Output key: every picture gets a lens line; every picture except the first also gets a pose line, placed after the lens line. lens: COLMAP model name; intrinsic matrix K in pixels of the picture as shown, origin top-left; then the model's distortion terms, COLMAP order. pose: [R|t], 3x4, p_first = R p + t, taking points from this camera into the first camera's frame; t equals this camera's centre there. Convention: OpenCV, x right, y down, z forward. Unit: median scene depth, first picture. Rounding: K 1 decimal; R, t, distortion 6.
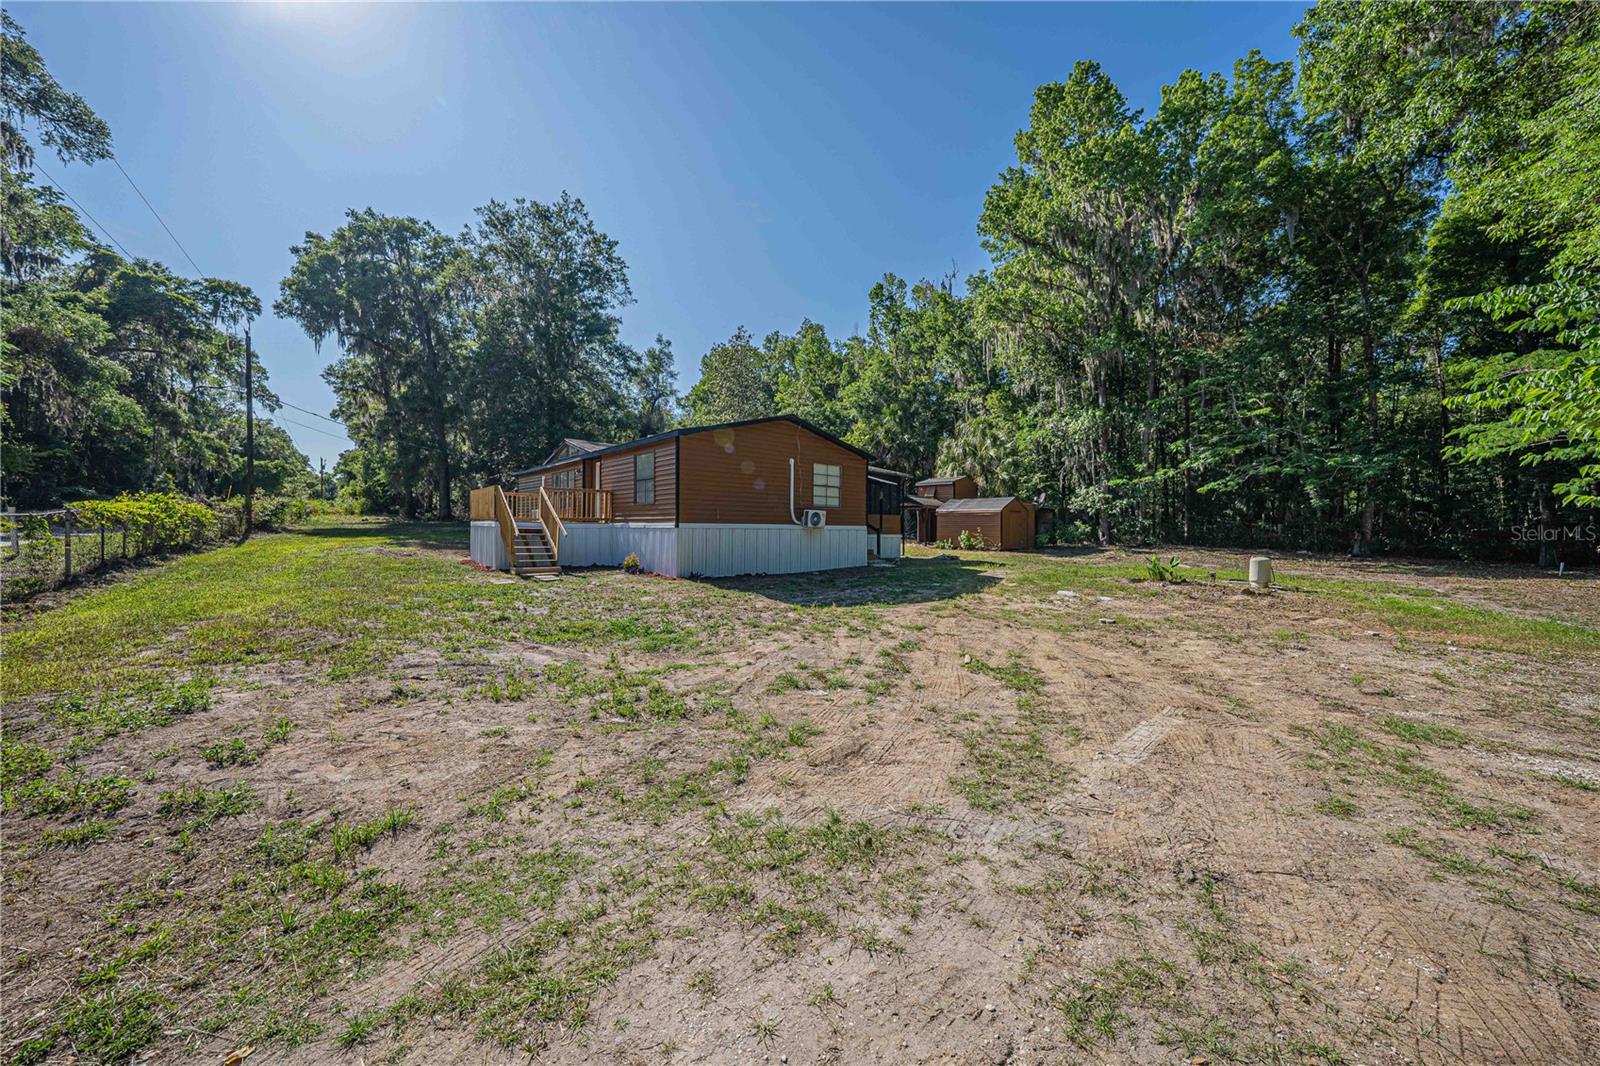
lens RADIAL K [[558.7, 0, 788.3], [0, 558.7, 539.4], [0, 0, 1]] dist [-0.001876, -0.000052]
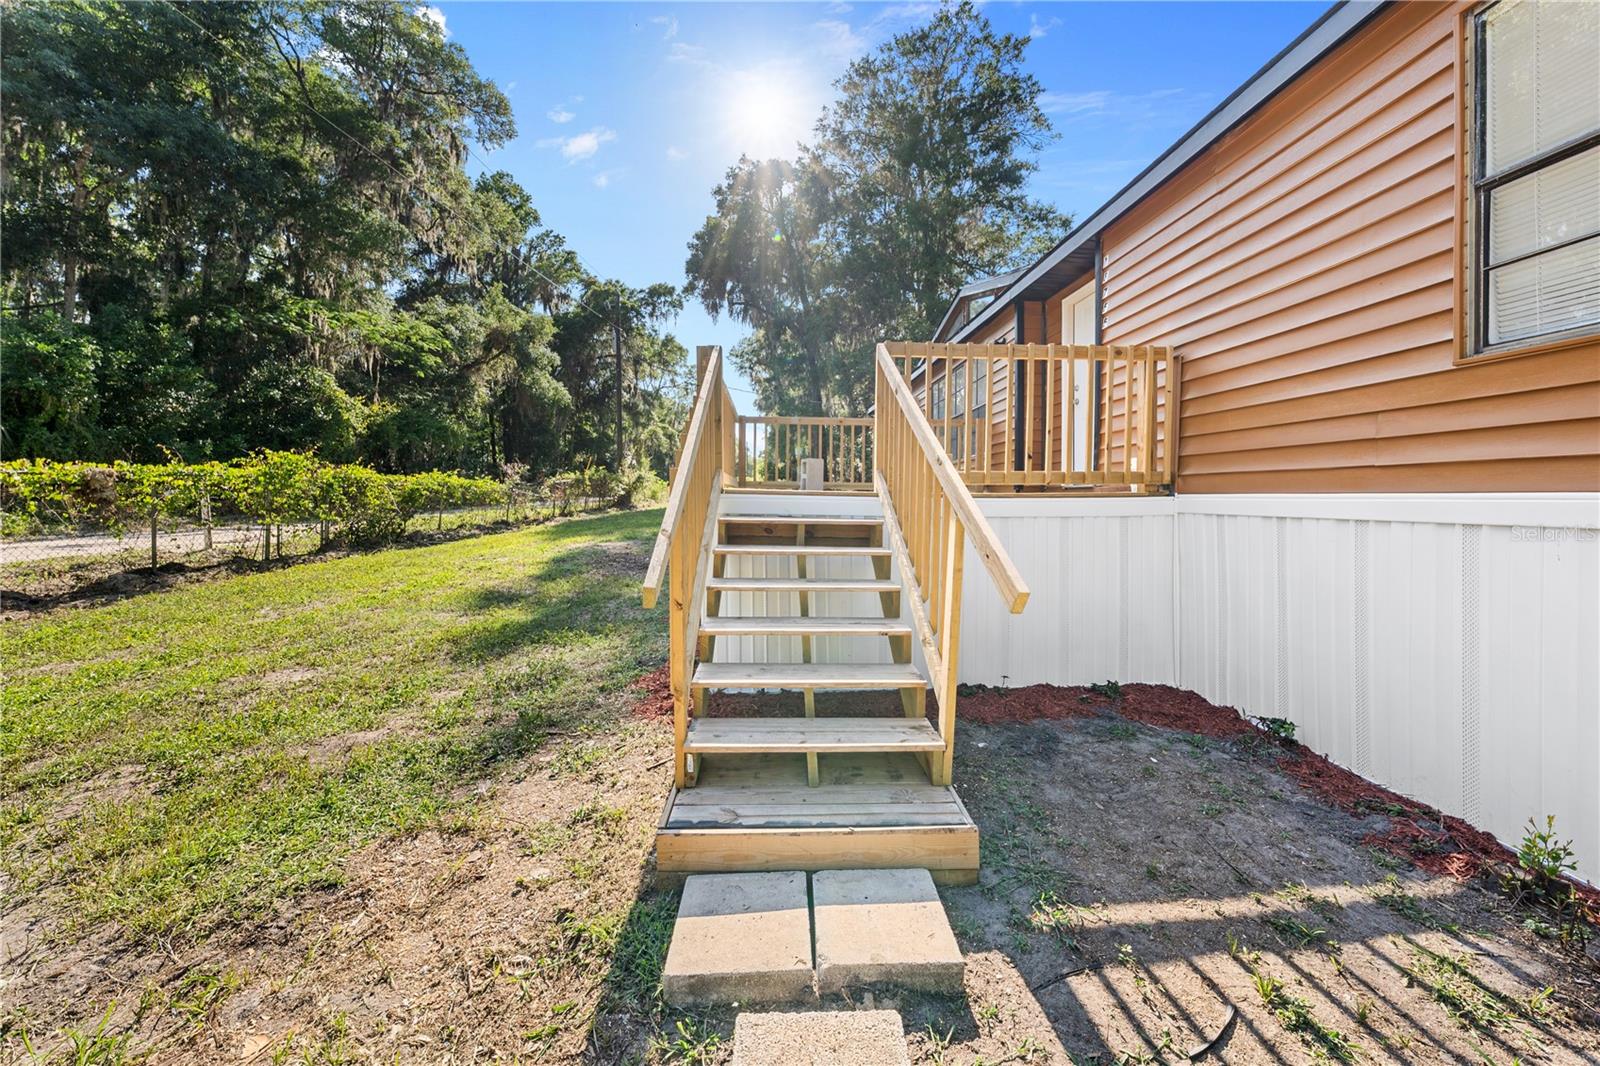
lens RADIAL K [[550.0, 0, 808.5], [0, 550.0, 506.1], [0, 0, 1]] dist [-0.000614, 0.000055]
pose [[0.816478, 0.003617, -0.577365, -0.192428], [-0.006150, 0.999978, -0.002432, -0.014522], [0.577344, 0.005536, 0.816482, 0.461175]]
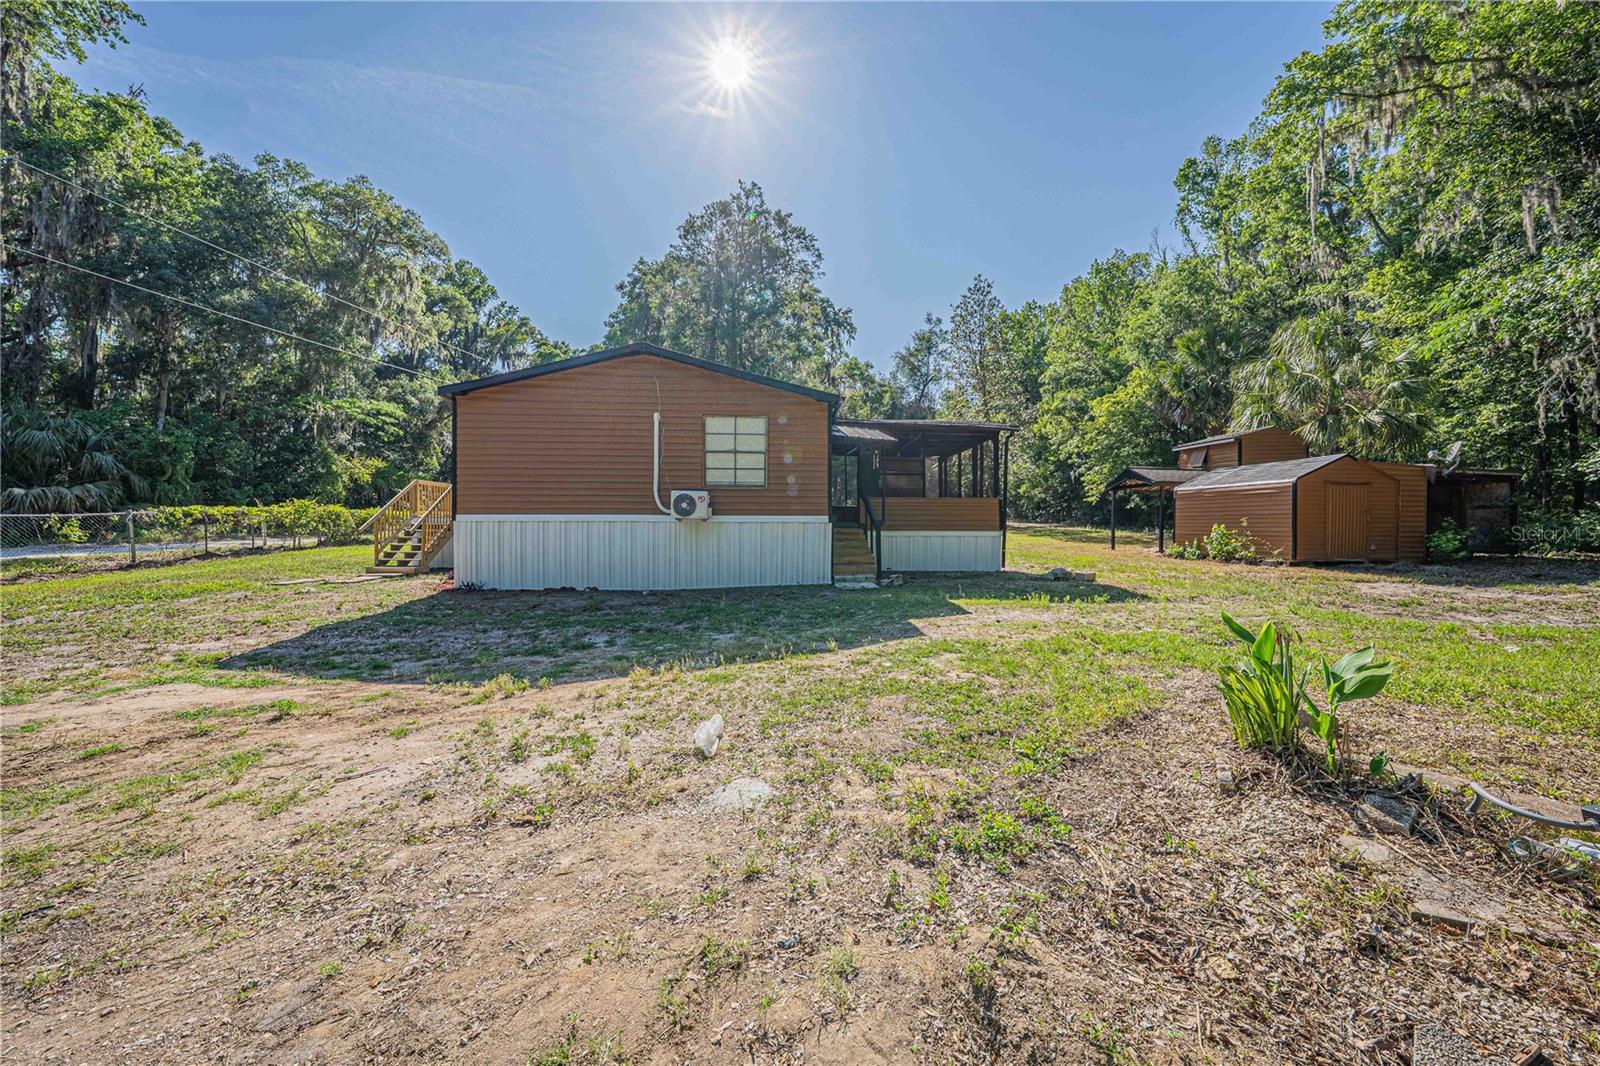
lens RADIAL K [[551.2, 0, 800.0], [0, 551.2, 533.0], [0, 0, 1]] dist [-0.002855, 0.000234]
pose [[0.815116, 0.001833, -0.579295, 0.296187], [-0.005641, 0.999973, -0.004773, -0.002649], [0.579271, 0.007158, 0.815104, 0.342683]]
